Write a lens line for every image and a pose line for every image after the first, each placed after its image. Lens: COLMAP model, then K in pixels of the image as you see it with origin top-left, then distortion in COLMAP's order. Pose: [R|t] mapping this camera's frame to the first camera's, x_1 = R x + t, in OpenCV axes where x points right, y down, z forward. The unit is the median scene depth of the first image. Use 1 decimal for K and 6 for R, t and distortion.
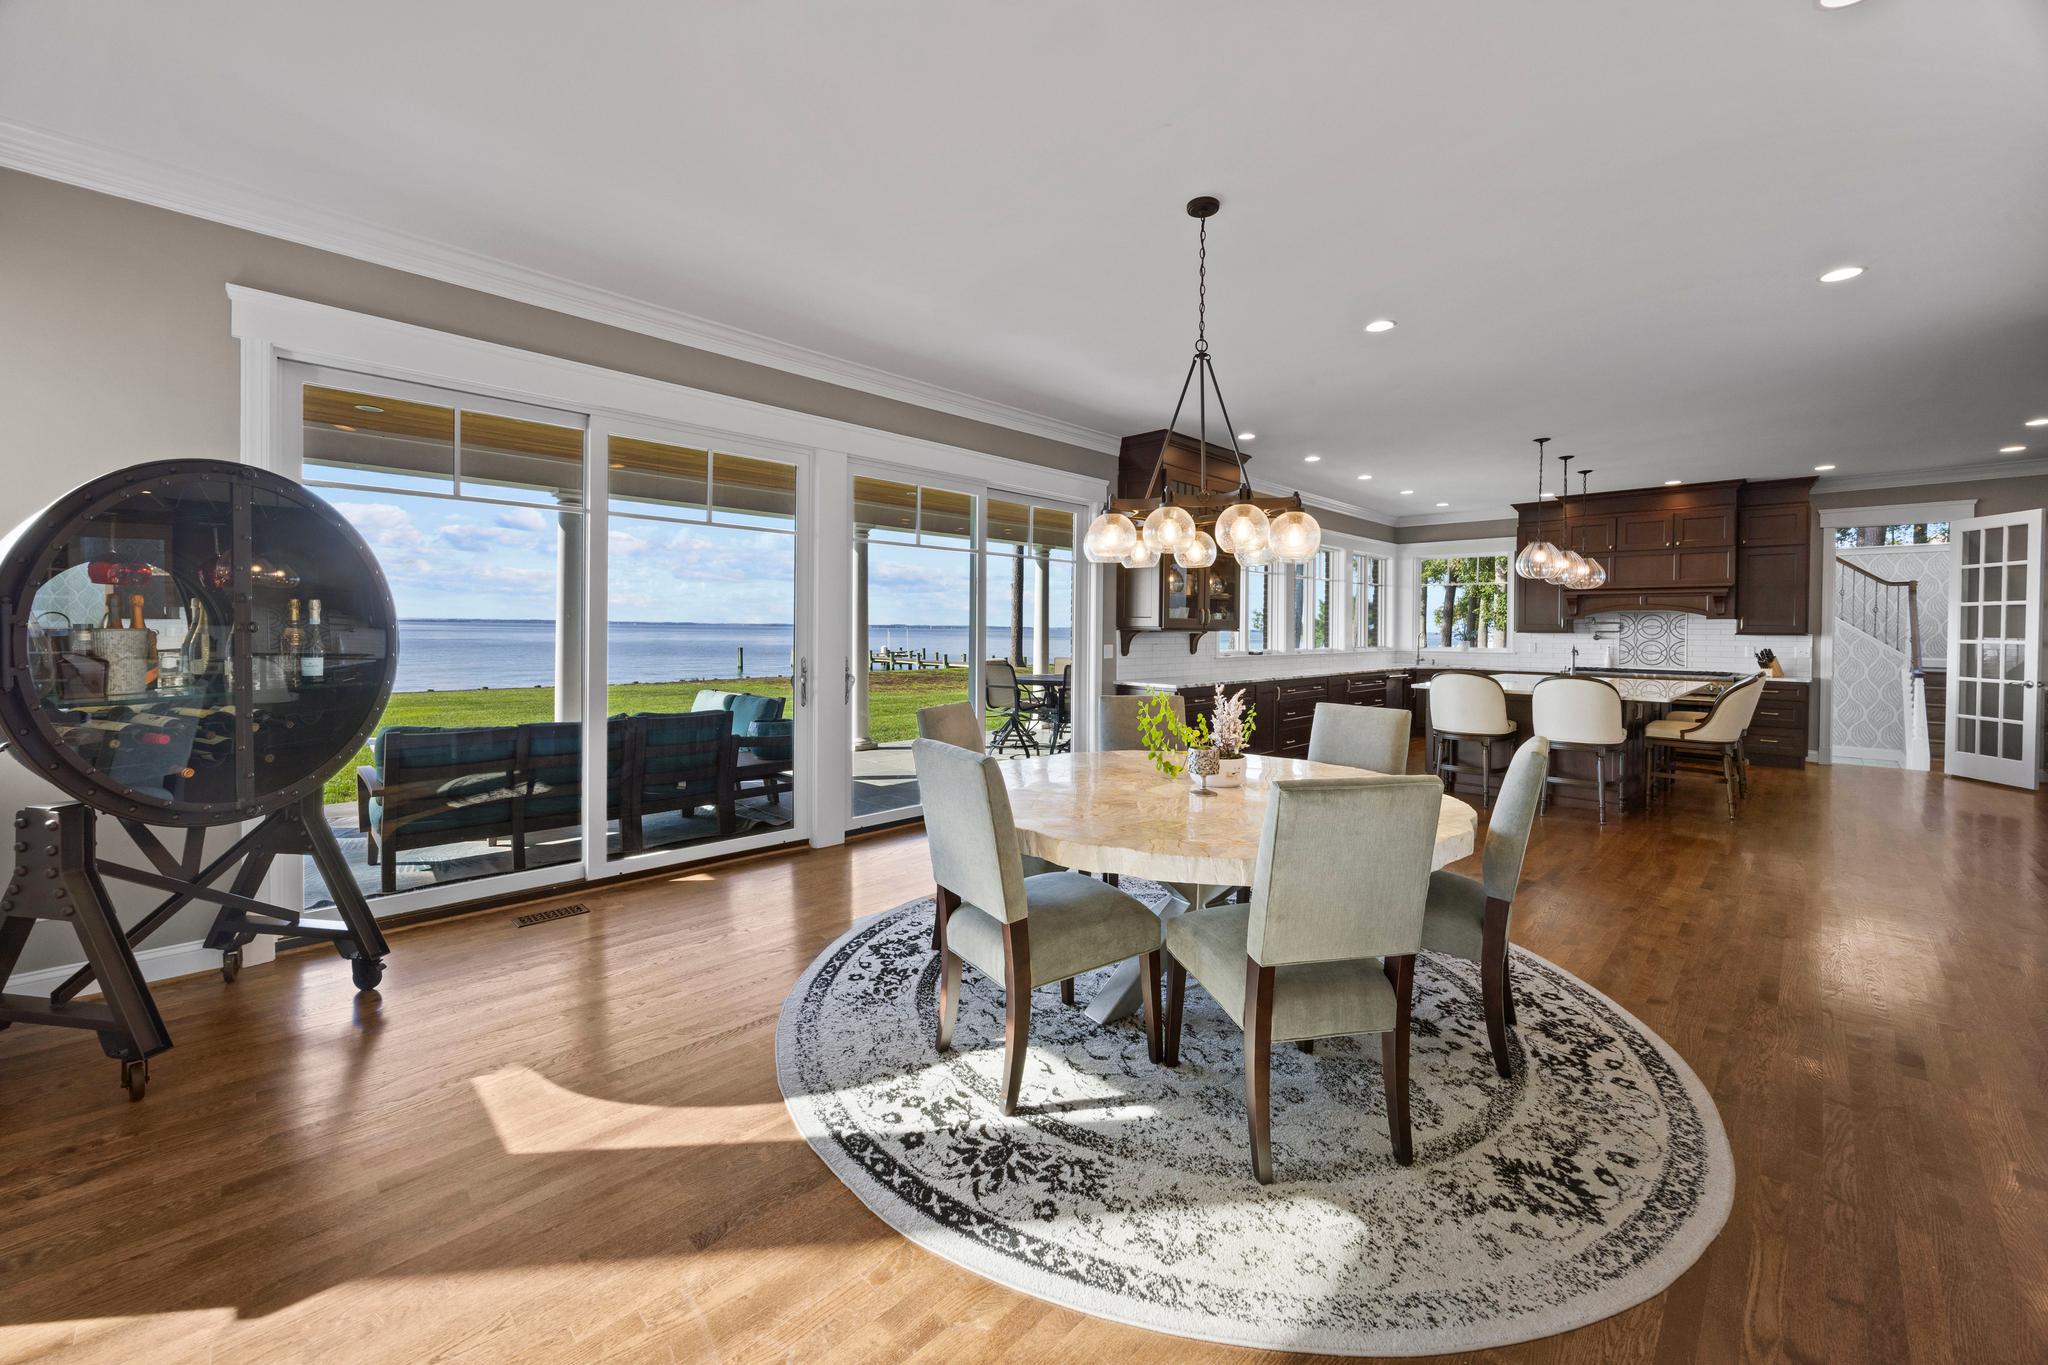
lens RADIAL K [[790.9, 0, 1053.0], [0, 790.9, 626.9], [0, 0, 1]] dist [-0.003645, -0.000286]
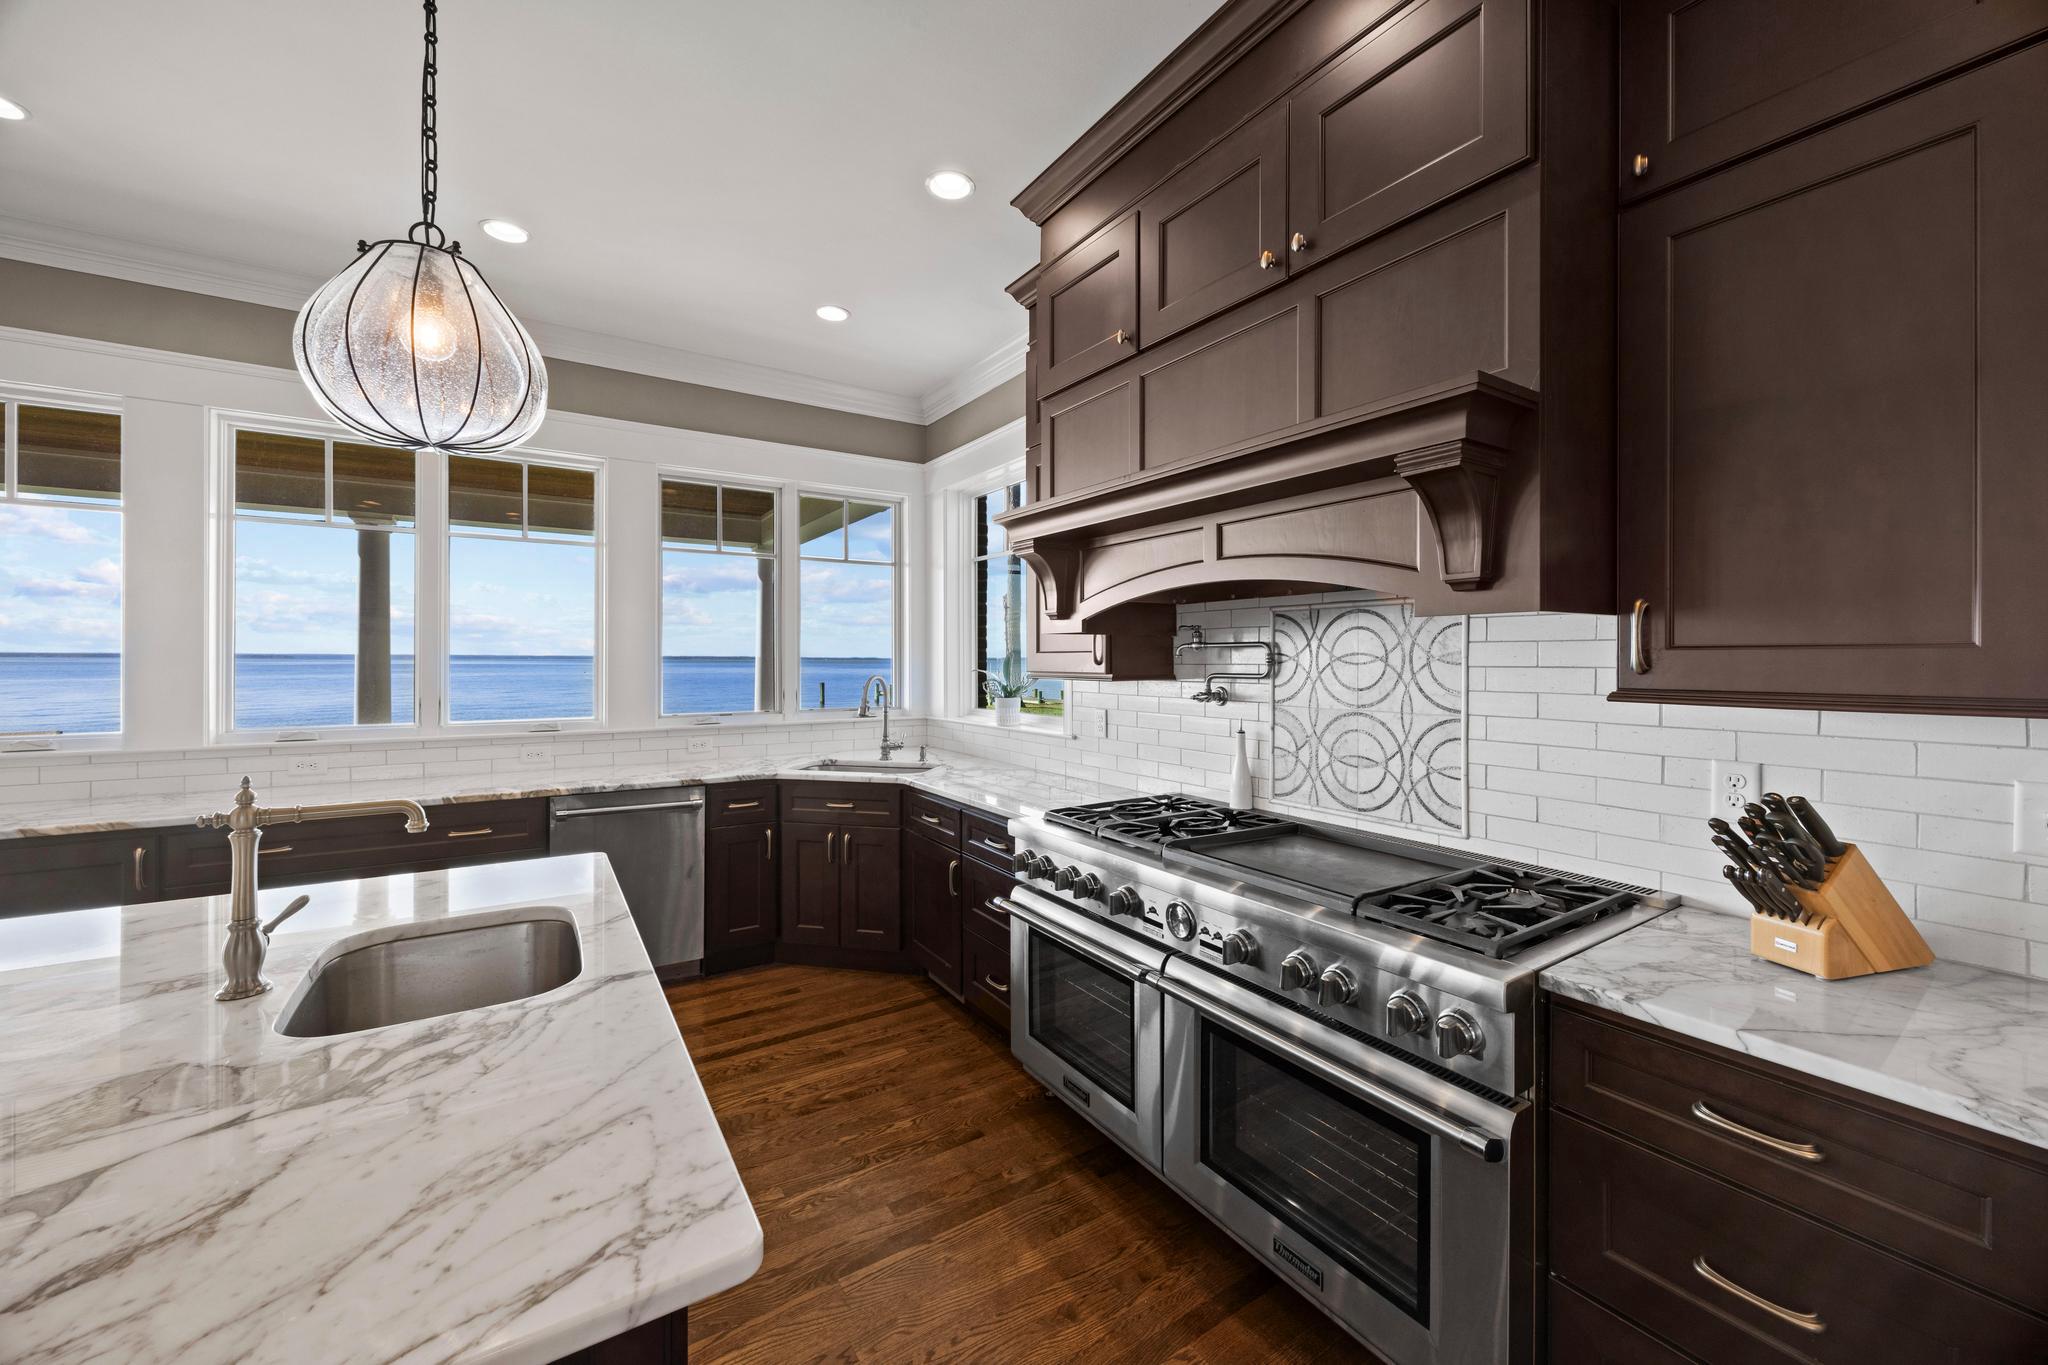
lens RADIAL K [[790.9, 0, 1011.8], [0, 790.9, 662.0], [0, 0, 1]] dist [-0.003645, -0.000286]
pose [[0.974775, -0.003534, -0.223163, 0.791937], [0.003079, 0.999992, -0.002387, 0.001401], [0.223170, 0.001640, 0.974778, 0.814546]]
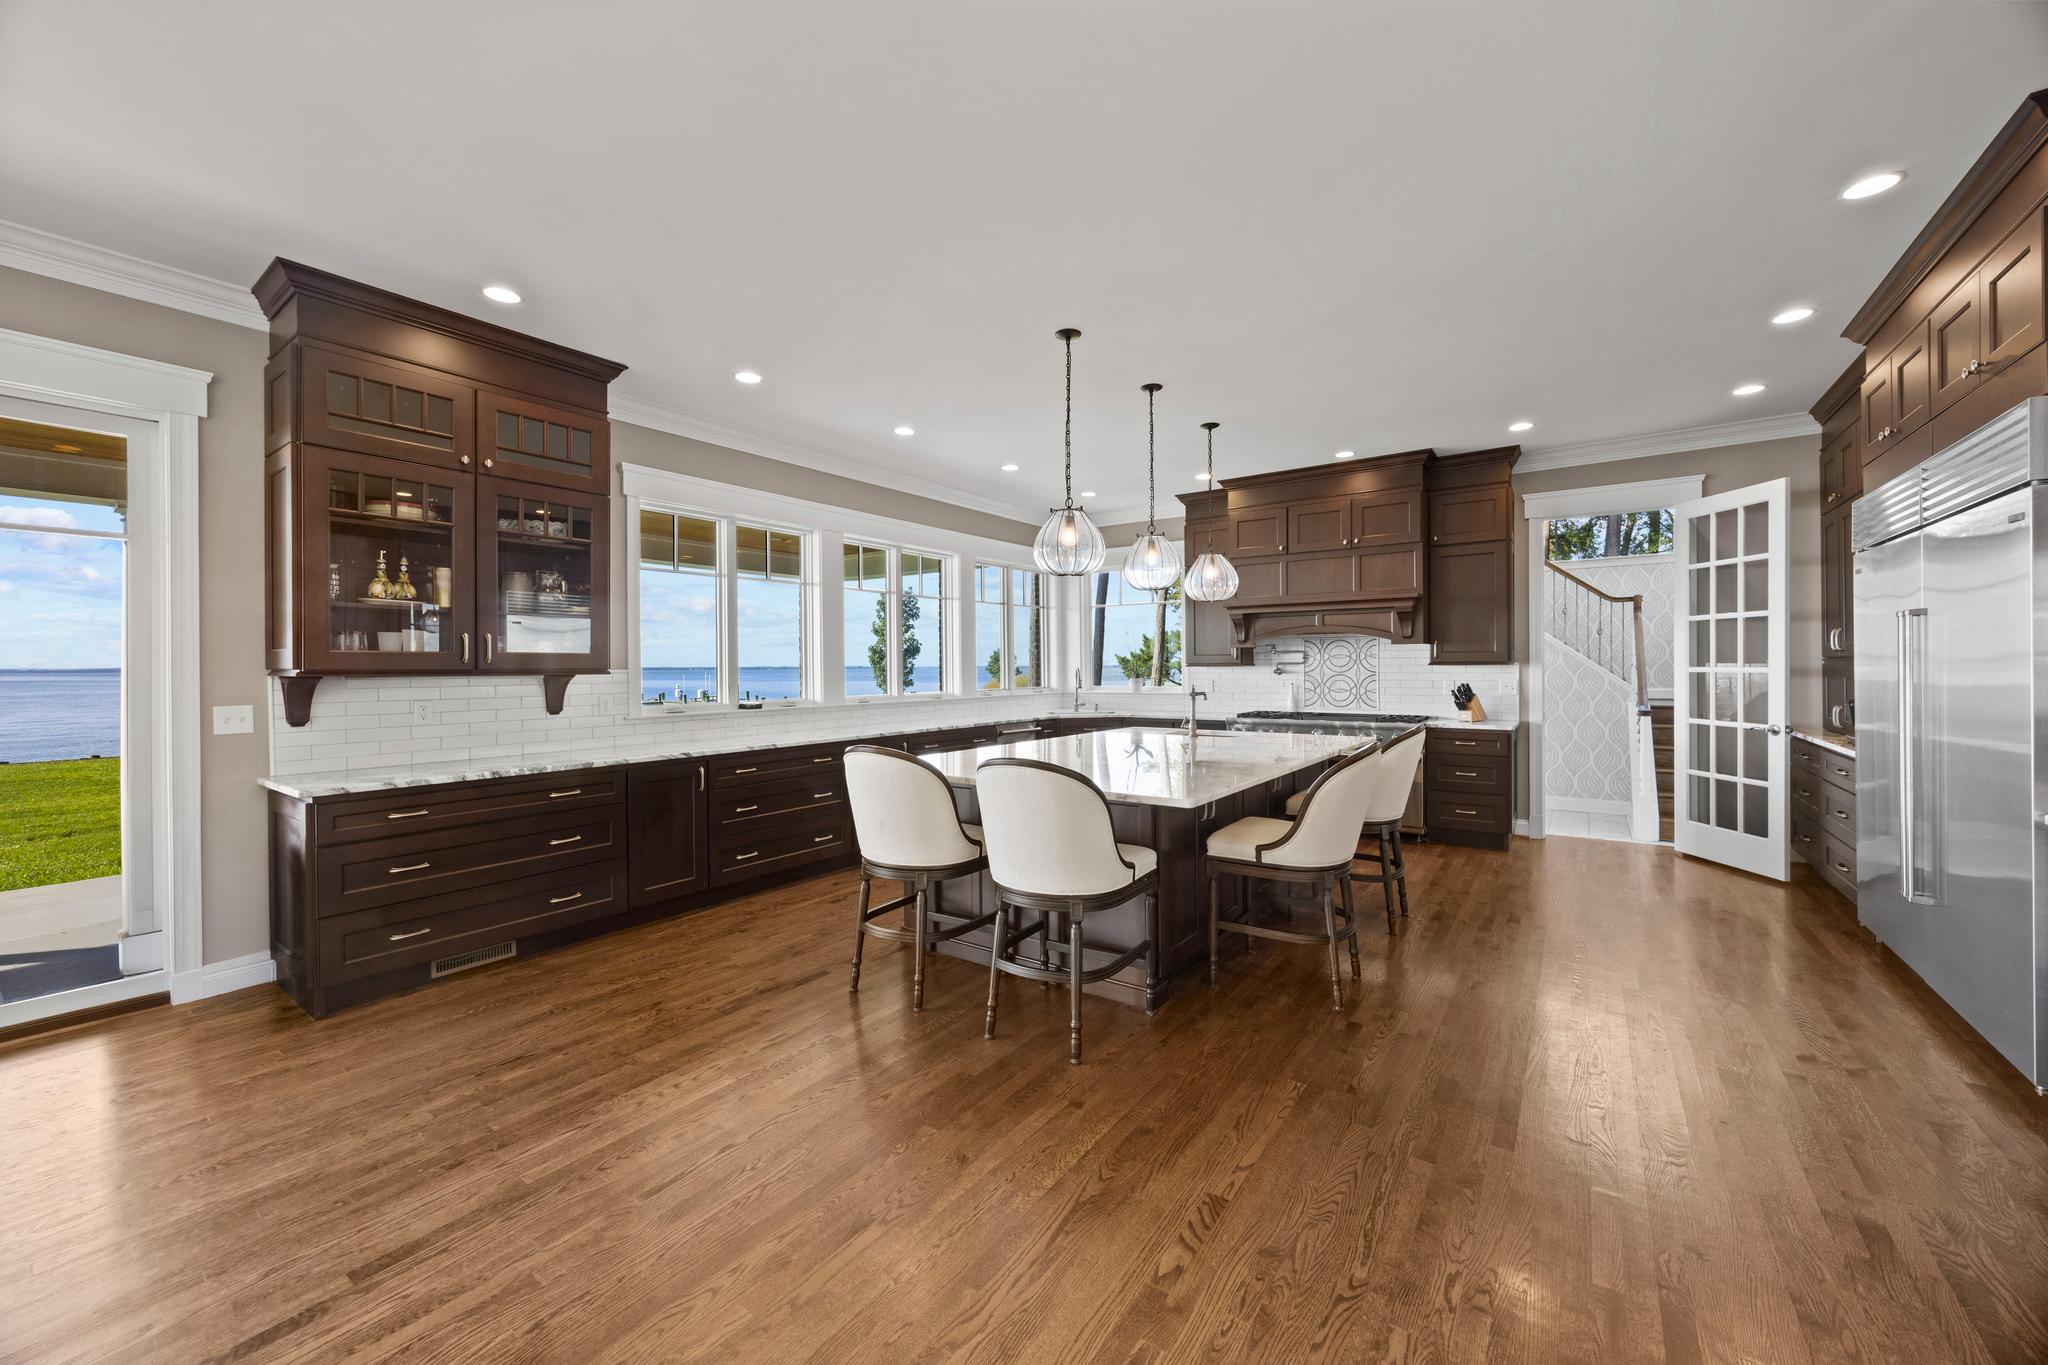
lens RADIAL K [[790.9, 0, 1037.1], [0, 790.9, 666.6], [0, 0, 1]] dist [-0.003645, -0.000286]
pose [[0.985701, -0.017052, 0.167637, 0.388627], [0.017285, 0.999851, 0.000070, 0.005208], [-0.167613, 0.002829, 0.985849, 0.339872]]
